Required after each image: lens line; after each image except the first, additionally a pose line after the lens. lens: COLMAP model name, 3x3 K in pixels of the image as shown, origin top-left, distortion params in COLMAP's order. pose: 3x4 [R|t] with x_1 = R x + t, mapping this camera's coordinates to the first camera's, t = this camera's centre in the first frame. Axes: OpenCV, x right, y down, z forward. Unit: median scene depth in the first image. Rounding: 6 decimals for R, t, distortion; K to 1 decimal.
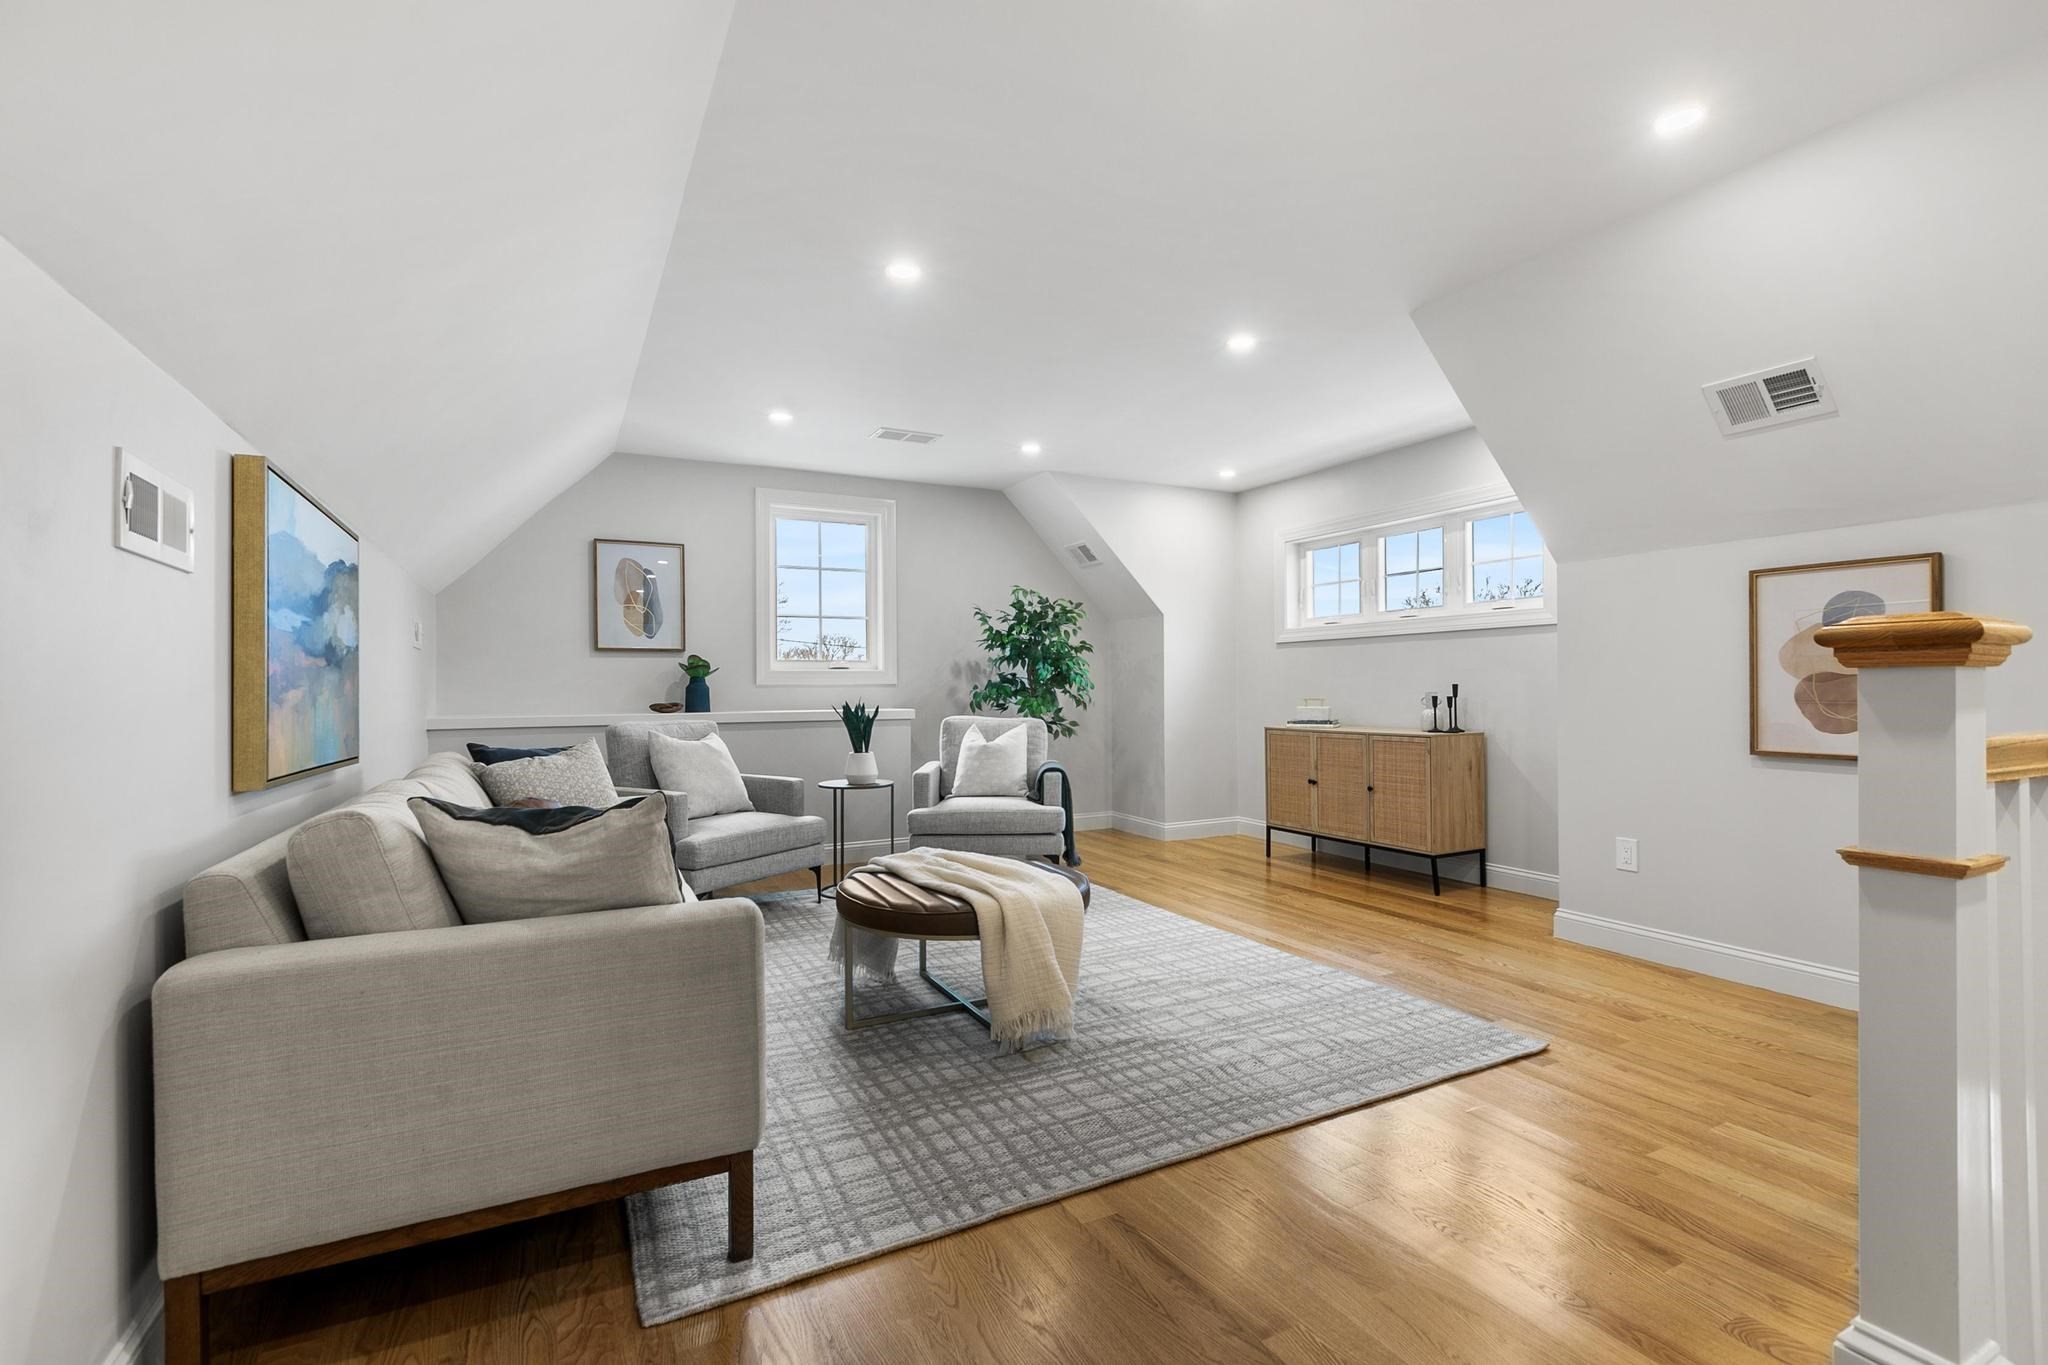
lens RADIAL K [[916.0, 0, 1023.8], [0, 916.0, 685.0], [0, 0, 1]] dist [0.004497, -0.001572]
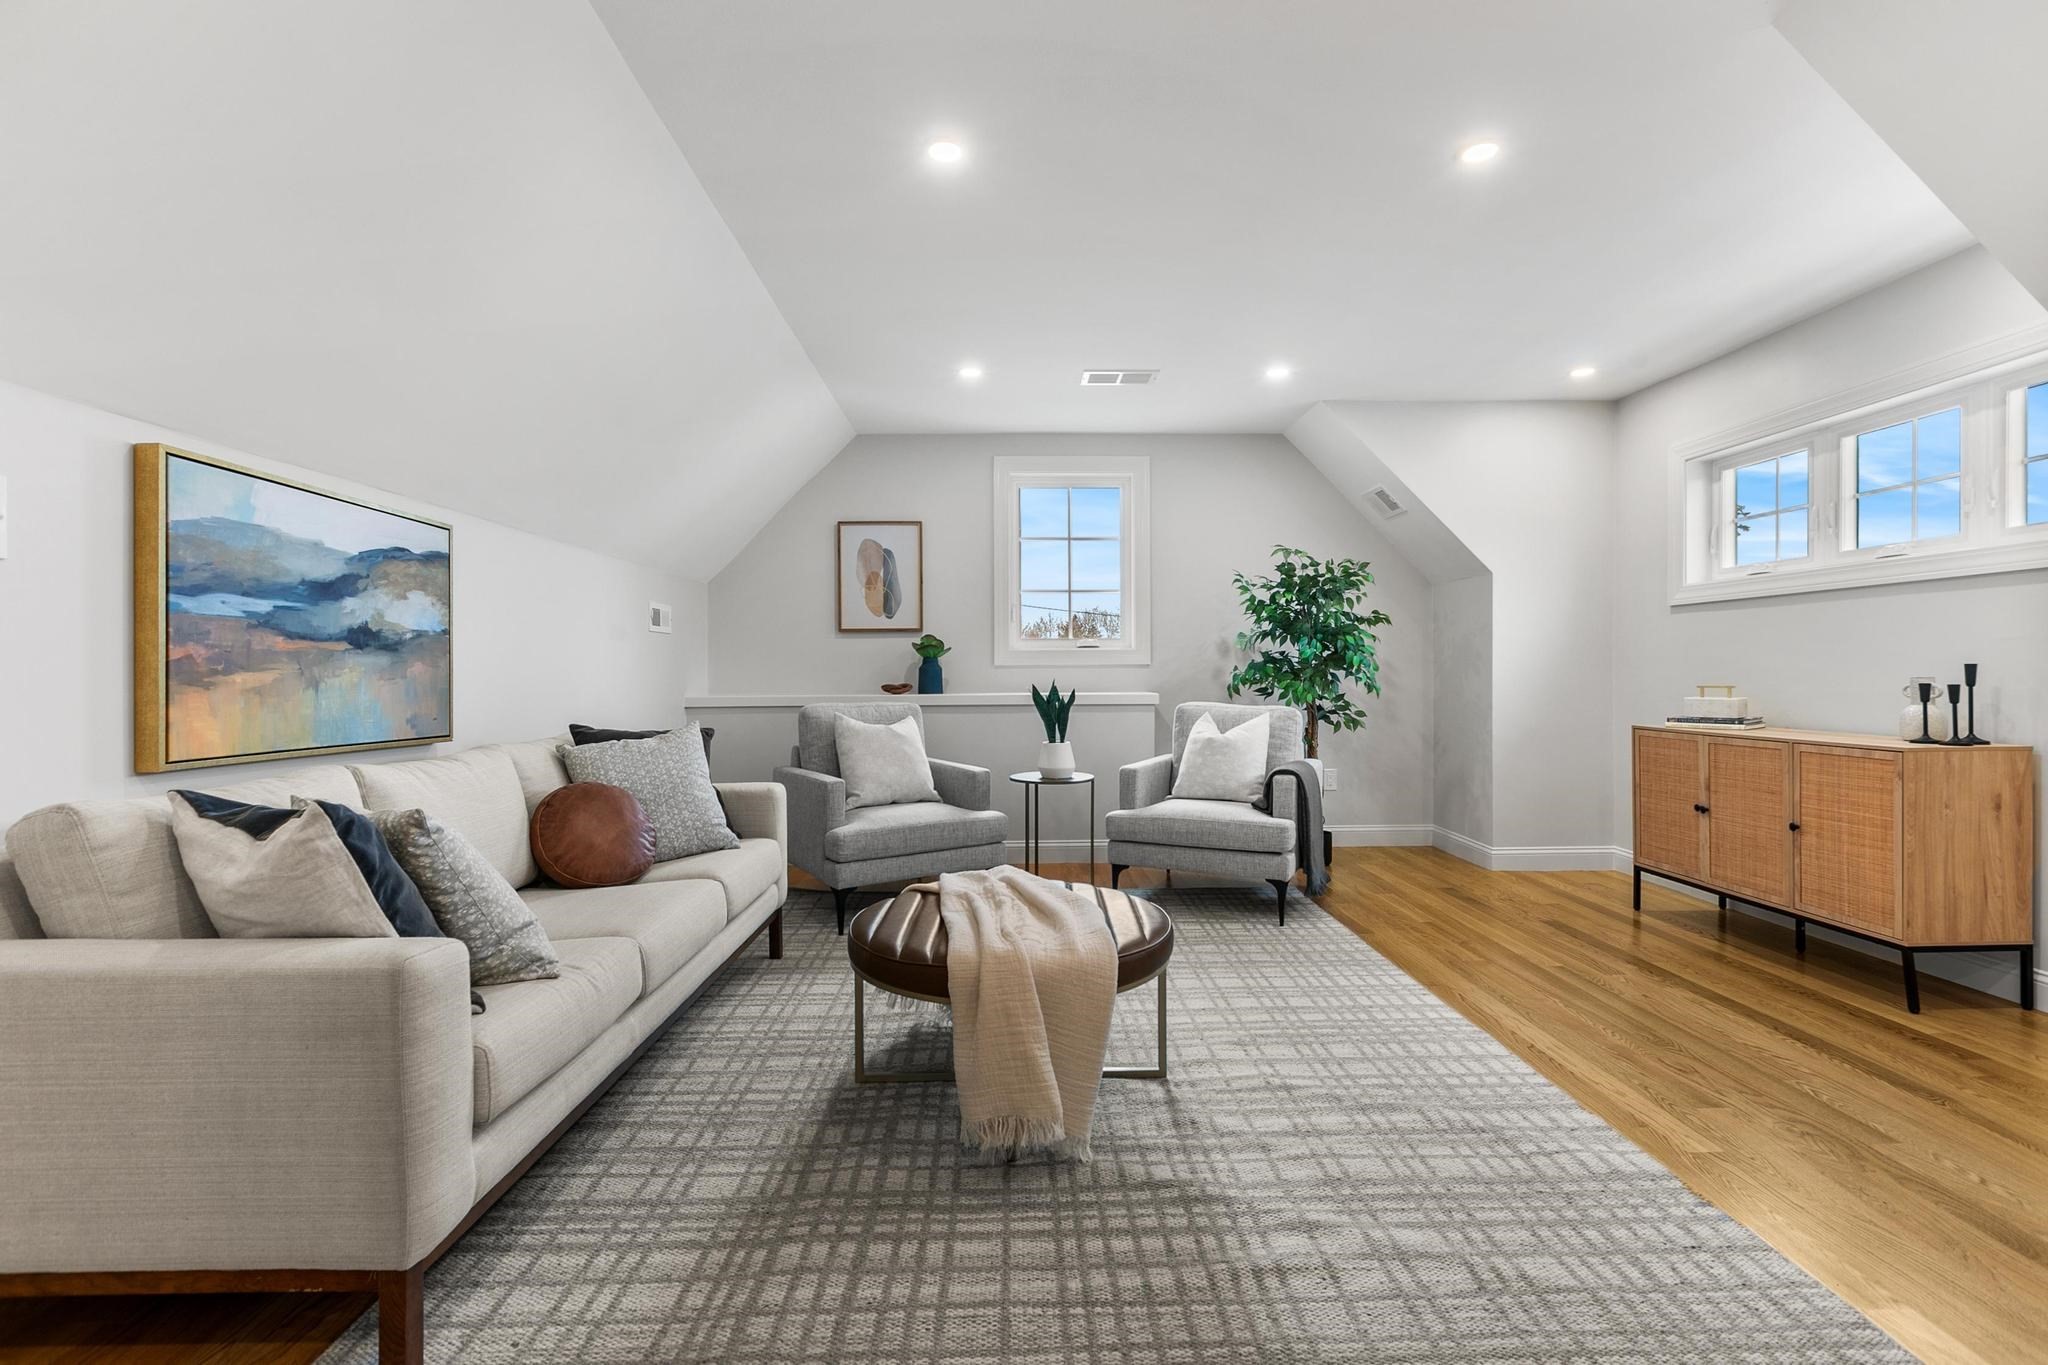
lens RADIAL K [[916.0, 0, 1027.5], [0, 916.0, 678.1], [0, 0, 1]] dist [0.004497, -0.001572]
pose [[0.898605, 0.005510, -0.438725, 0.181780], [0.001002, 0.999893, 0.014609, -0.001257], [0.438758, -0.013567, 0.898503, 0.191501]]
